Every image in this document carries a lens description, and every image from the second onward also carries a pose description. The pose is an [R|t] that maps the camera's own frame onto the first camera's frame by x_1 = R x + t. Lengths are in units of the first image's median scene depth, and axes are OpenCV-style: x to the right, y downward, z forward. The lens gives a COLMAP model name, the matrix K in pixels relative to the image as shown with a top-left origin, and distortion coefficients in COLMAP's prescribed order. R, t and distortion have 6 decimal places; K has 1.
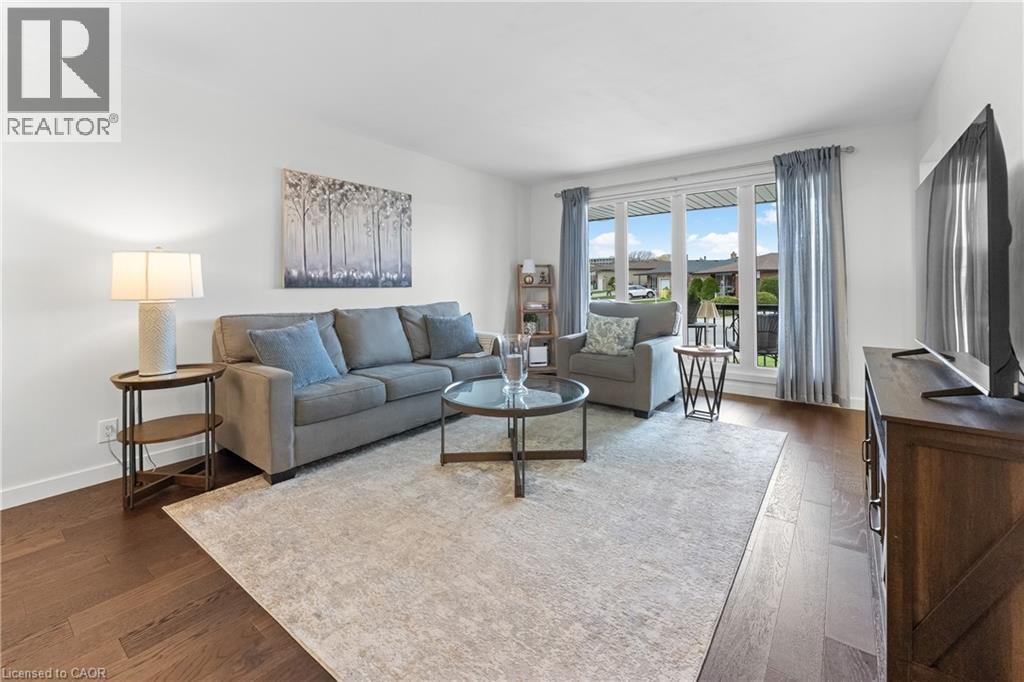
lens RADIAL K [[426.9, 0, 515.5], [0, 426.9, 284.1], [0, 0, 1]] dist [-0.000700, -0.000090]
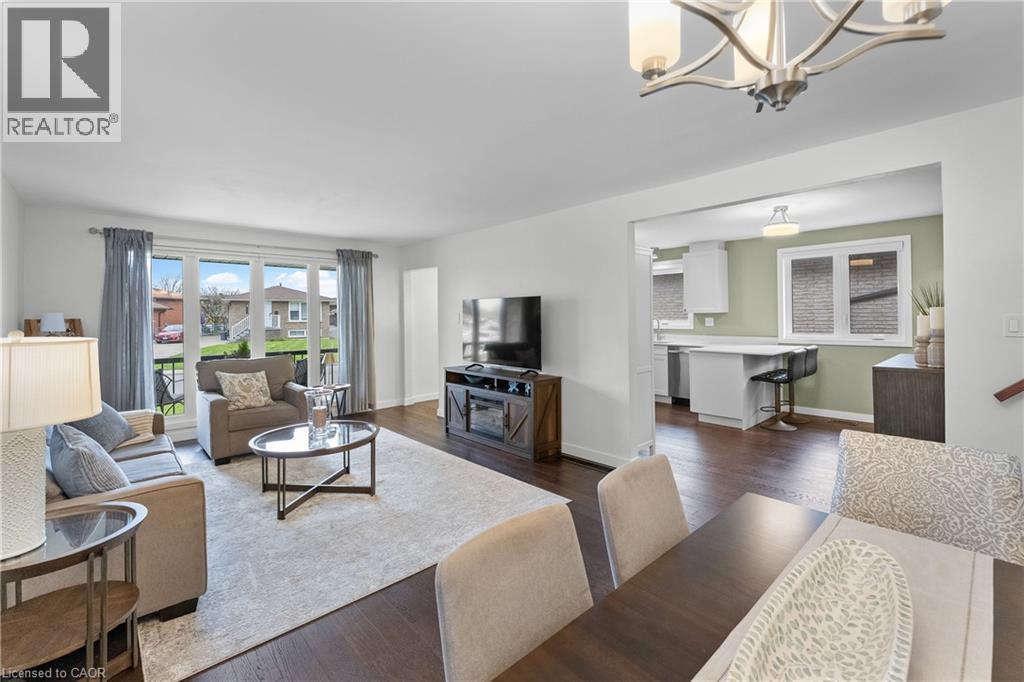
lens RADIAL K [[447.1, 0, 514.0], [0, 447.1, 314.1], [0, 0, 1]] dist [-0.000331, -0.000061]
pose [[0.181379, 0.007811, 0.983382, -0.855878], [0.006757, 0.999935, -0.009189, -0.064032], [-0.983390, 0.008312, 0.181315, 0.144356]]
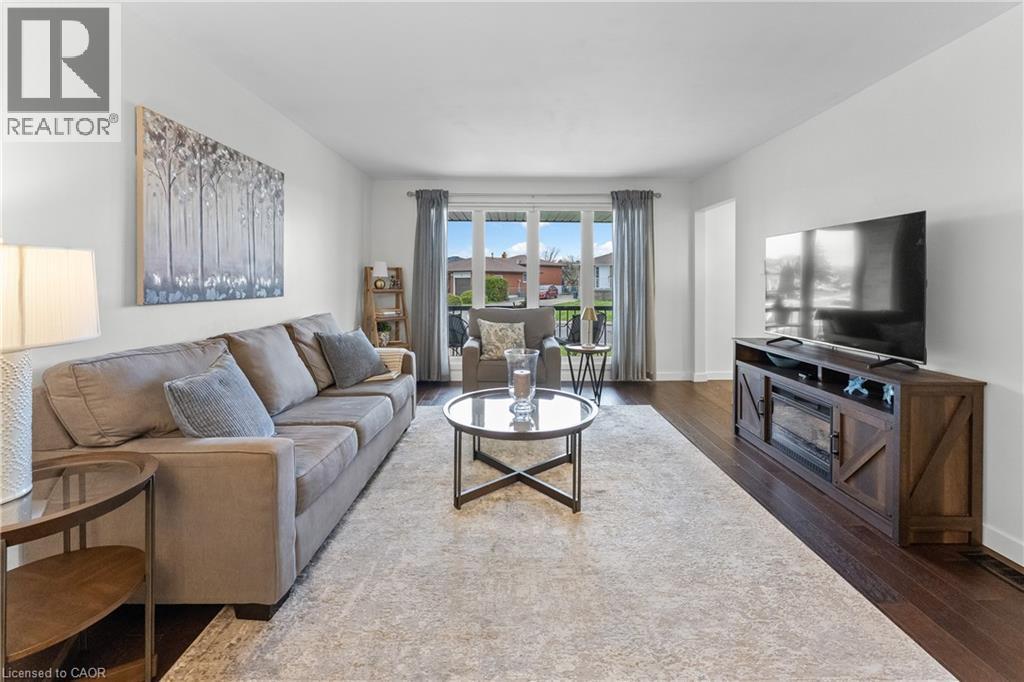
lens RADIAL K [[428.1, 0, 516.9], [0, 428.1, 282.5], [0, 0, 1]] dist [-0.000487, -0.000074]
pose [[0.790410, 0.008288, 0.612522, -0.436693], [-0.009868, 0.999951, -0.000797, -0.023881], [-0.612498, -0.005414, 0.790453, 0.175572]]
